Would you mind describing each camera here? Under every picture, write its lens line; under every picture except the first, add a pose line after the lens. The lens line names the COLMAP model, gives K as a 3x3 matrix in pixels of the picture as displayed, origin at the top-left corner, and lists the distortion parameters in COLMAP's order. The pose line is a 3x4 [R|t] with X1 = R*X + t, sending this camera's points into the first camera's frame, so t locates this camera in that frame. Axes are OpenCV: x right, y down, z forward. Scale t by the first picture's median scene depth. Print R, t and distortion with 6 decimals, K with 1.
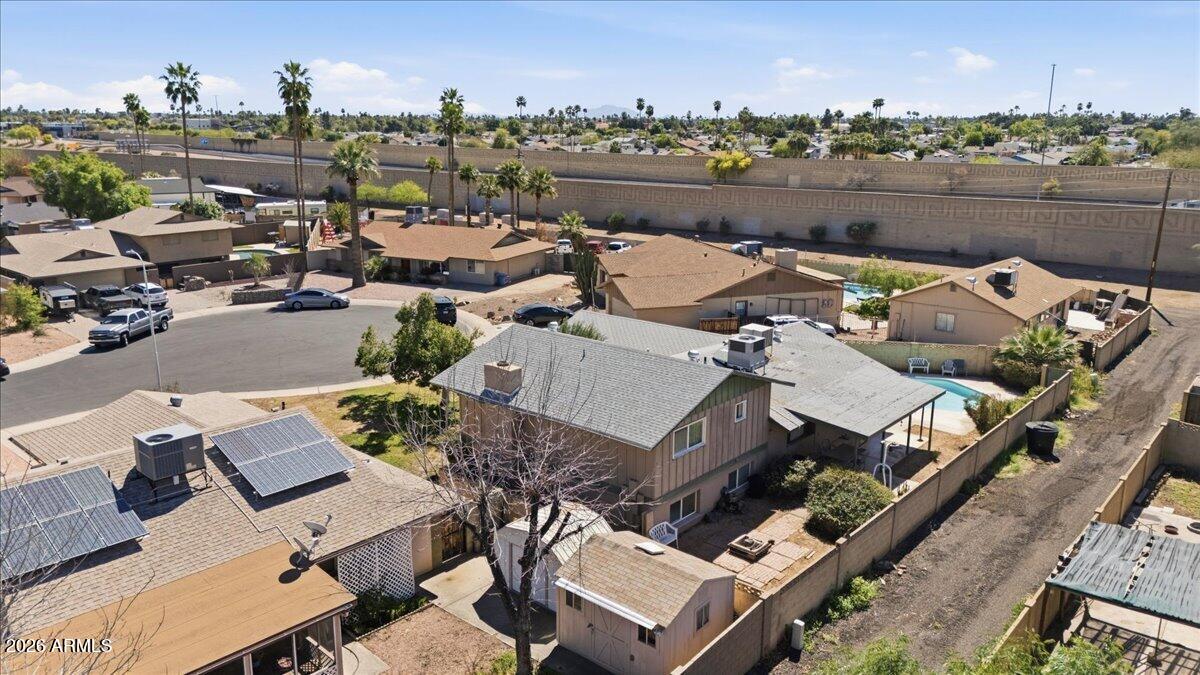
lens RADIAL K [[880.8, 0, 600.0], [0, 880.8, 337.5], [0, 0, 1]] dist [0.100837, -0.108116]
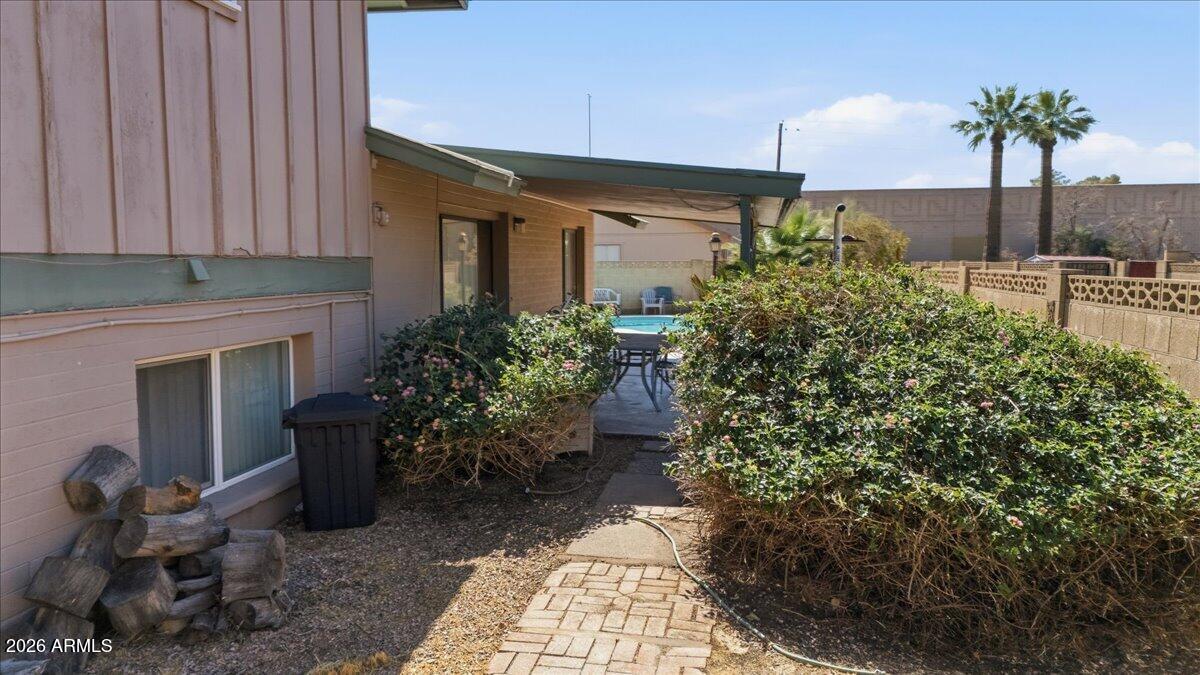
lens RADIAL K [[880.8, 0, 600.0], [0, 880.8, 337.5], [0, 0, 1]] dist [0.100837, -0.108116]
pose [[0.860538, -0.045024, 0.507392, 0.079509], [0.124000, 0.984638, -0.122931, 0.102958], [-0.494063, 0.168704, 0.852902, 0.490220]]
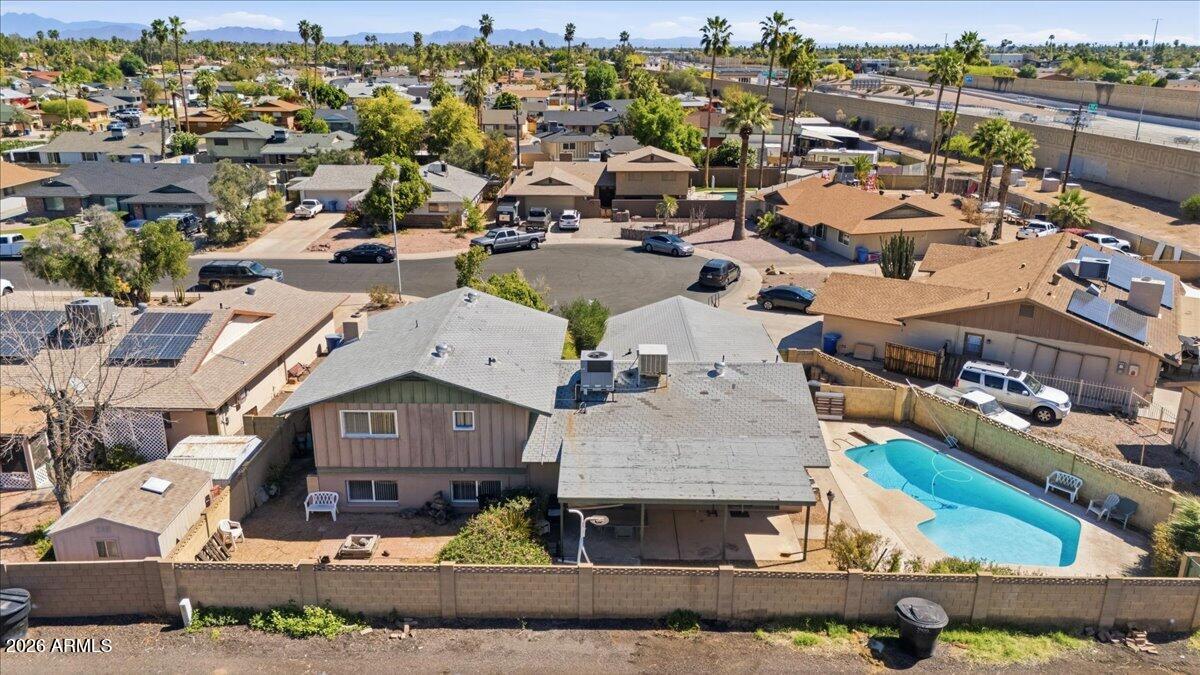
lens RADIAL K [[880.8, 0, 600.0], [0, 880.8, 337.5], [0, 0, 1]] dist [0.100837, -0.108116]
pose [[0.646089, 0.234770, -0.726259, 0.517040], [-0.184192, 0.971355, 0.150141, -0.095587], [0.740704, 0.036767, 0.670825, 0.275958]]
